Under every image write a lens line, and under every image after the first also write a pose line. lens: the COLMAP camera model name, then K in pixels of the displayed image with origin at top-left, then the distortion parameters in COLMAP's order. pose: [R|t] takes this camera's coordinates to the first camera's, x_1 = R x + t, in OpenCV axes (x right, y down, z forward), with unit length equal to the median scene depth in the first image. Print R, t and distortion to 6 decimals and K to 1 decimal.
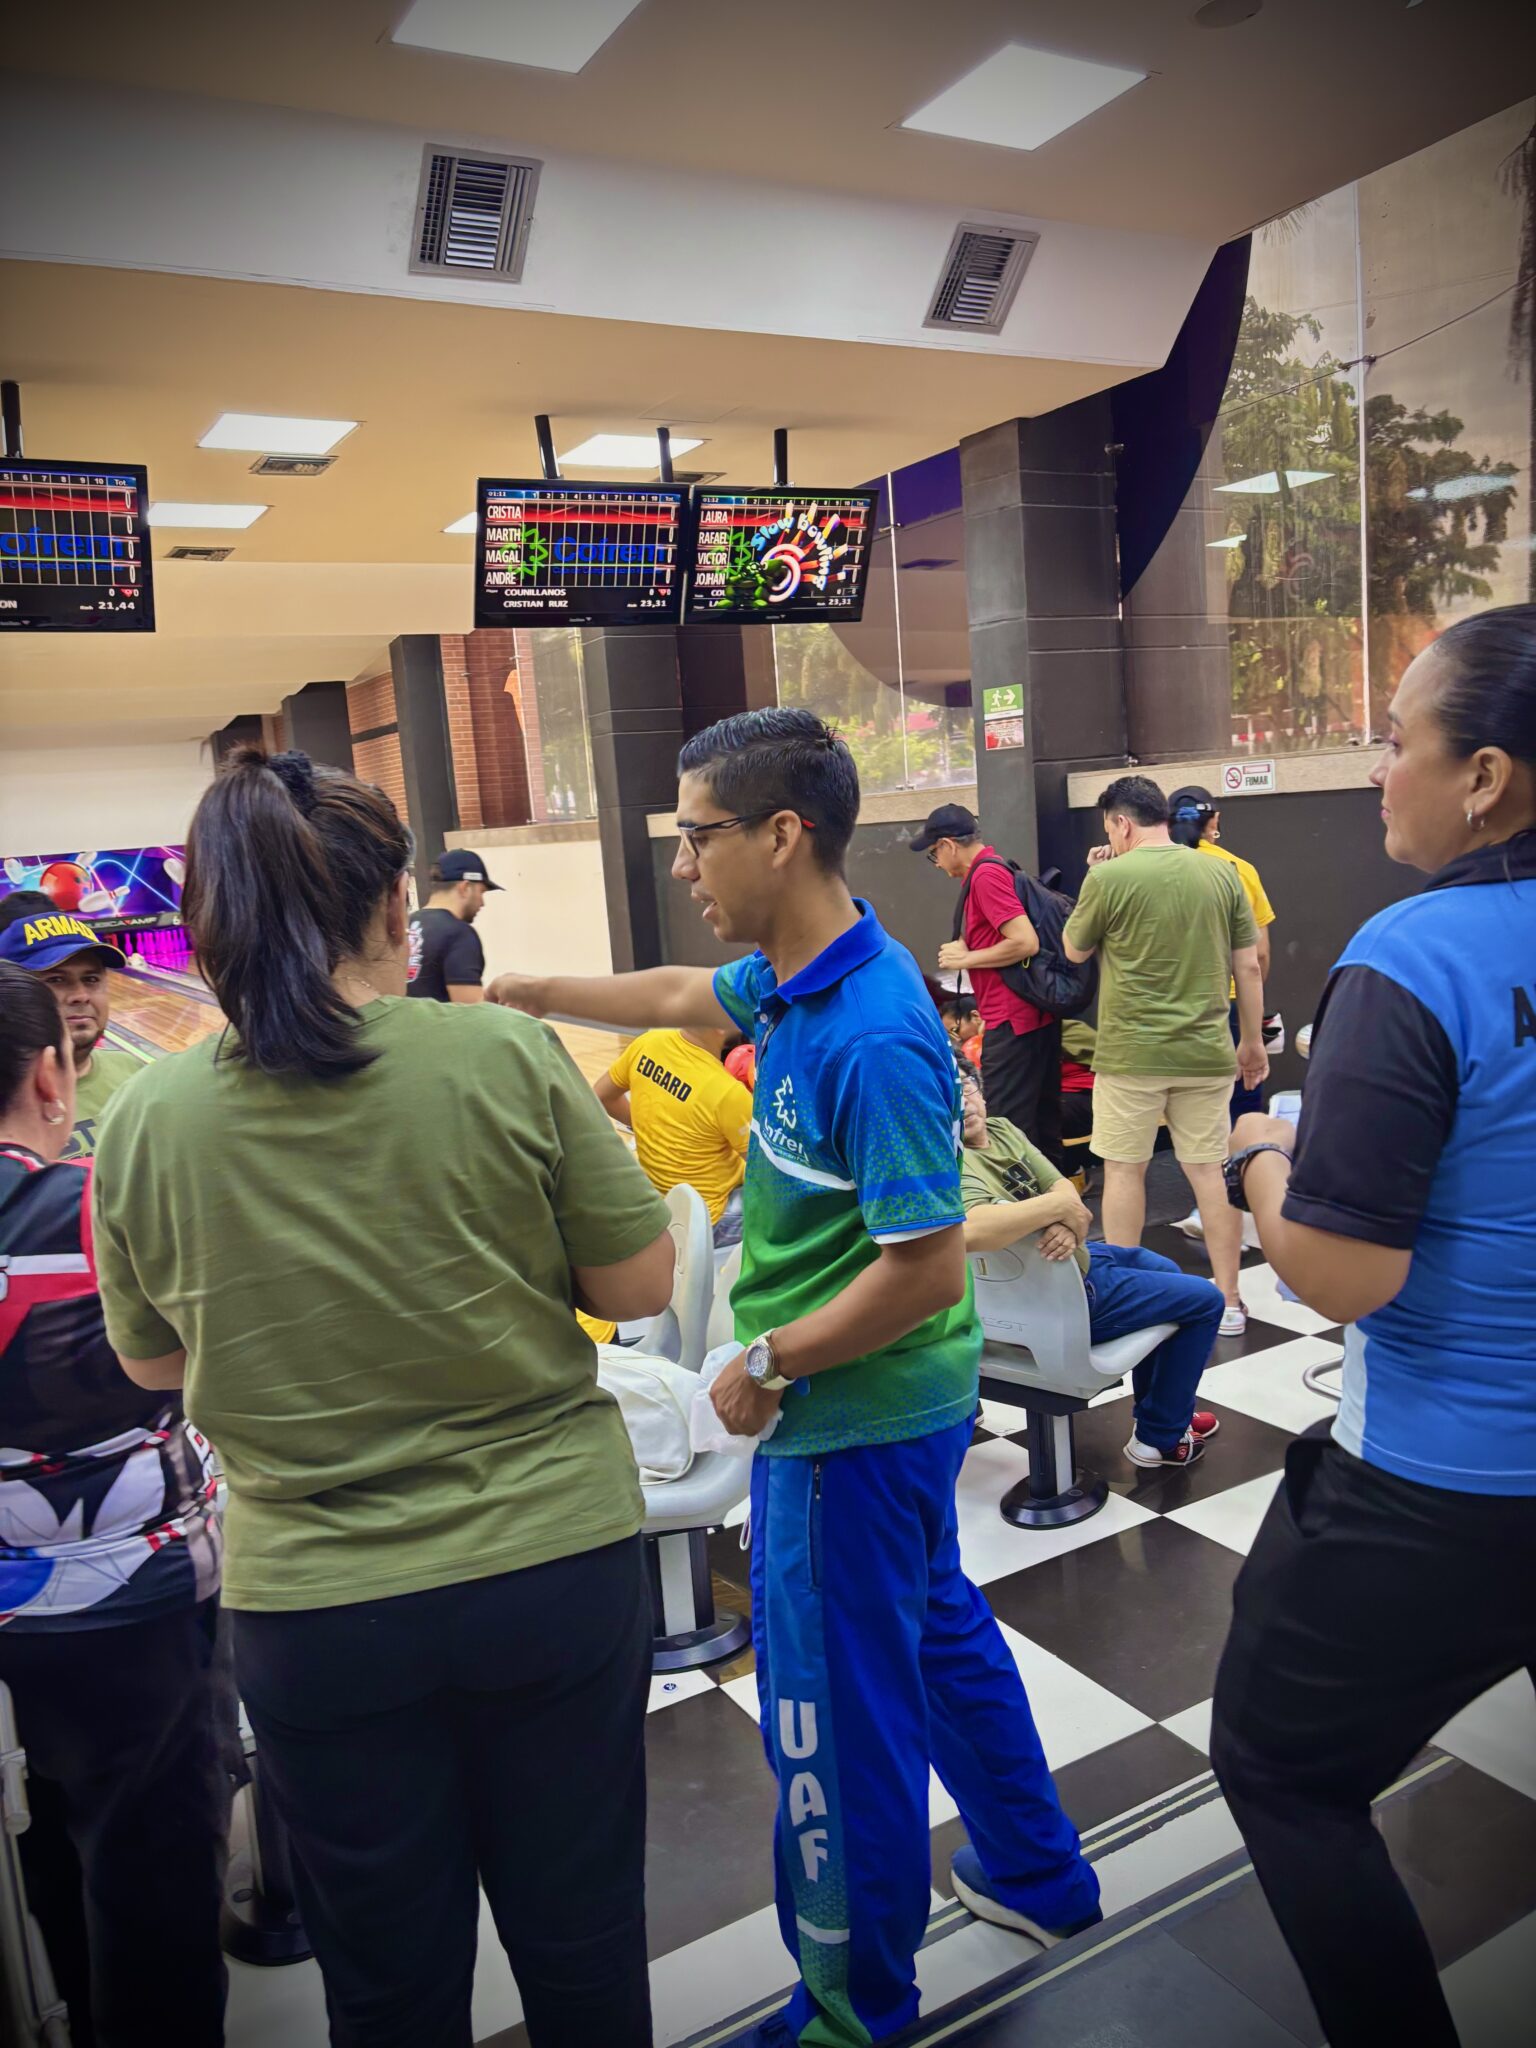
lens RADIAL K [[1582.5, 0, 762.5], [0, 1582.5, 1027.9], [0, 0, 1]] dist [0.043385, -0.044872]
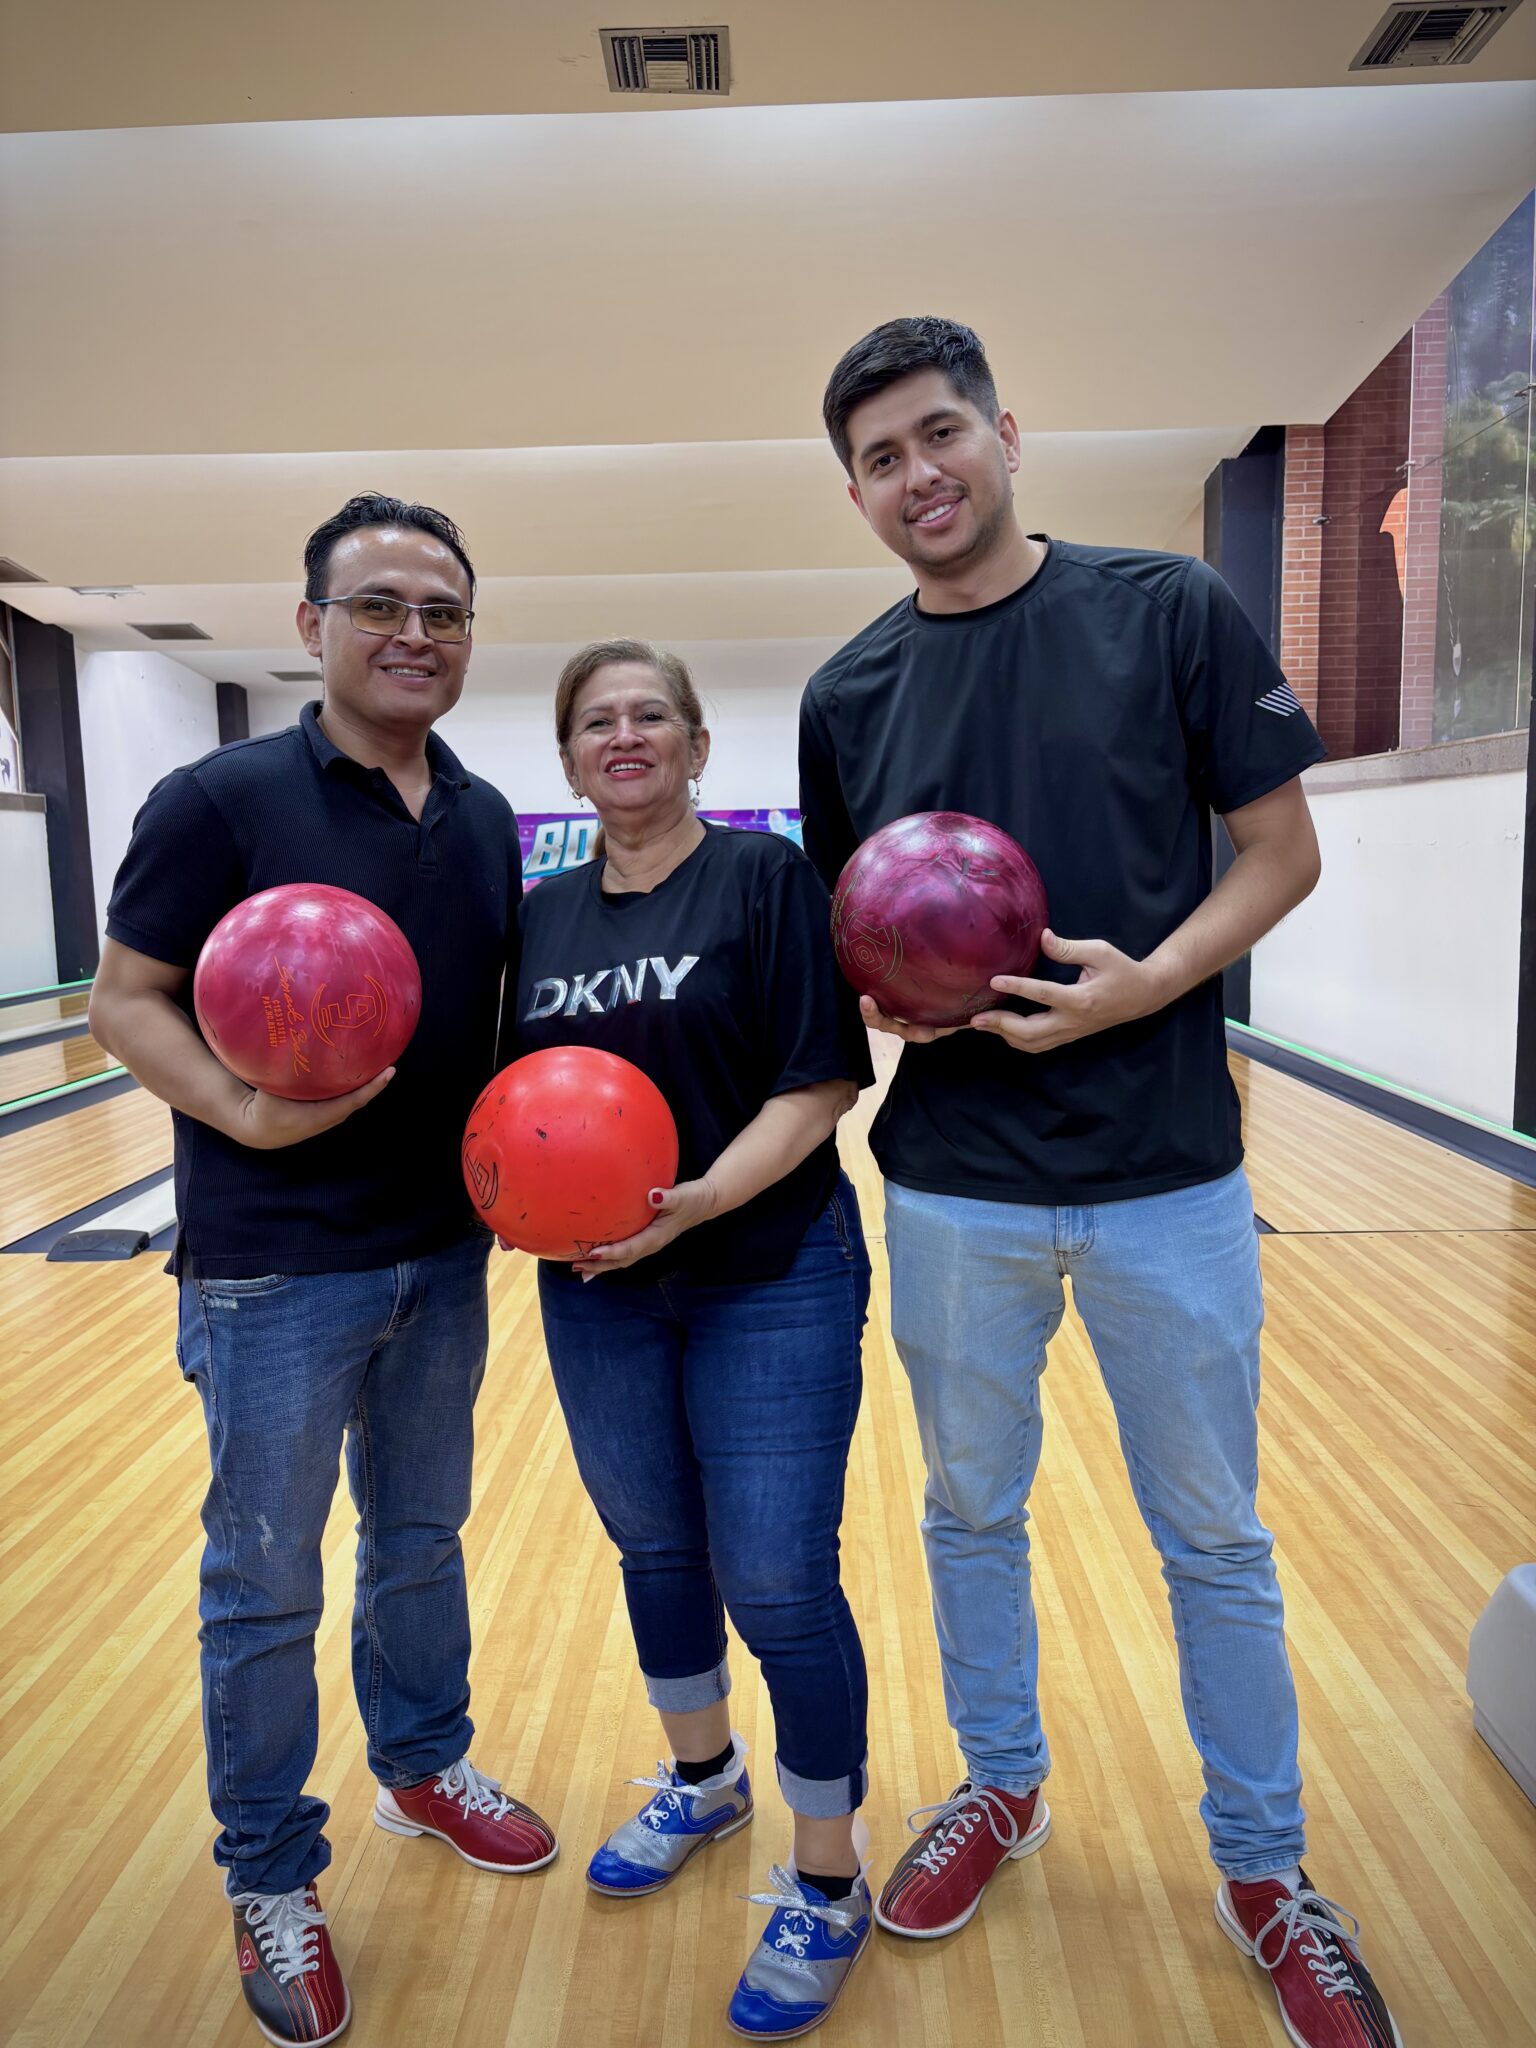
lens RADIAL K [[1582.5, 0, 783.8], [0, 1582.5, 1042.4], [0, 0, 1]] dist [0.043385, -0.044872]
pose [[0.863705, 0.116384, -0.490375, -0.082778], [-0.108699, 0.993090, 0.044243, -0.056583], [0.492136, 0.015090, 0.870388, 0.748489]]
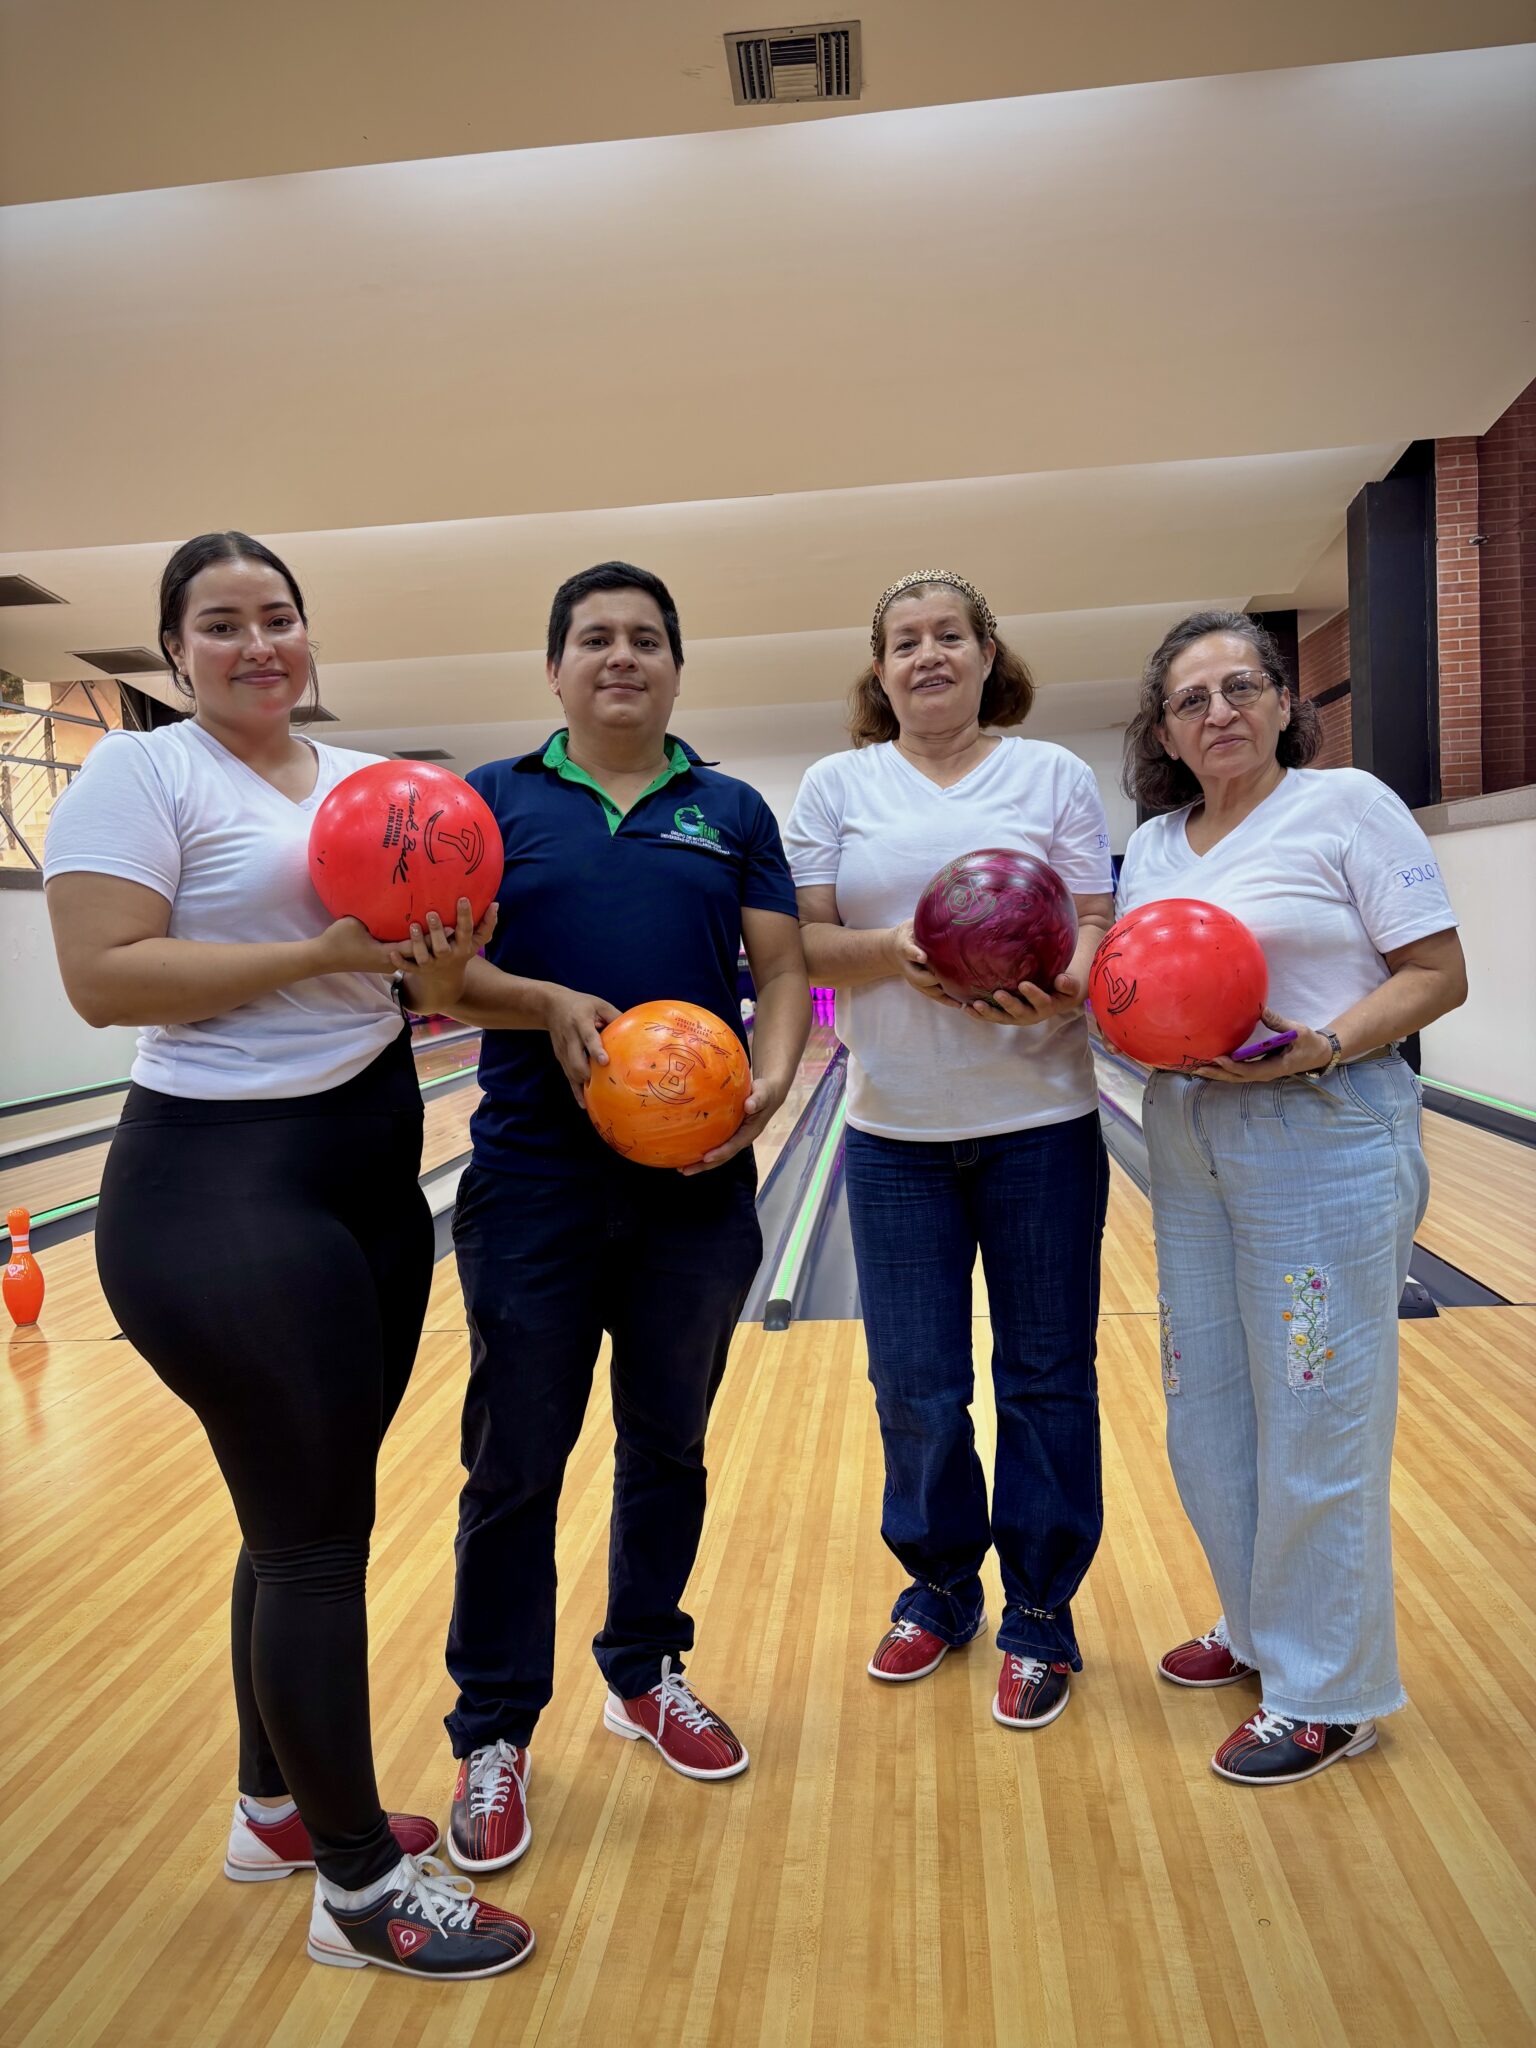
lens RADIAL K [[1582.5, 0, 767.3], [0, 1582.5, 1029.0], [0, 0, 1]] dist [0.043385, -0.044872]
pose [[0.820760, 0.070793, -0.566869, -0.104033], [-0.084135, 0.996451, 0.002623, -0.052918], [0.565043, 0.045541, 0.823804, 0.770027]]
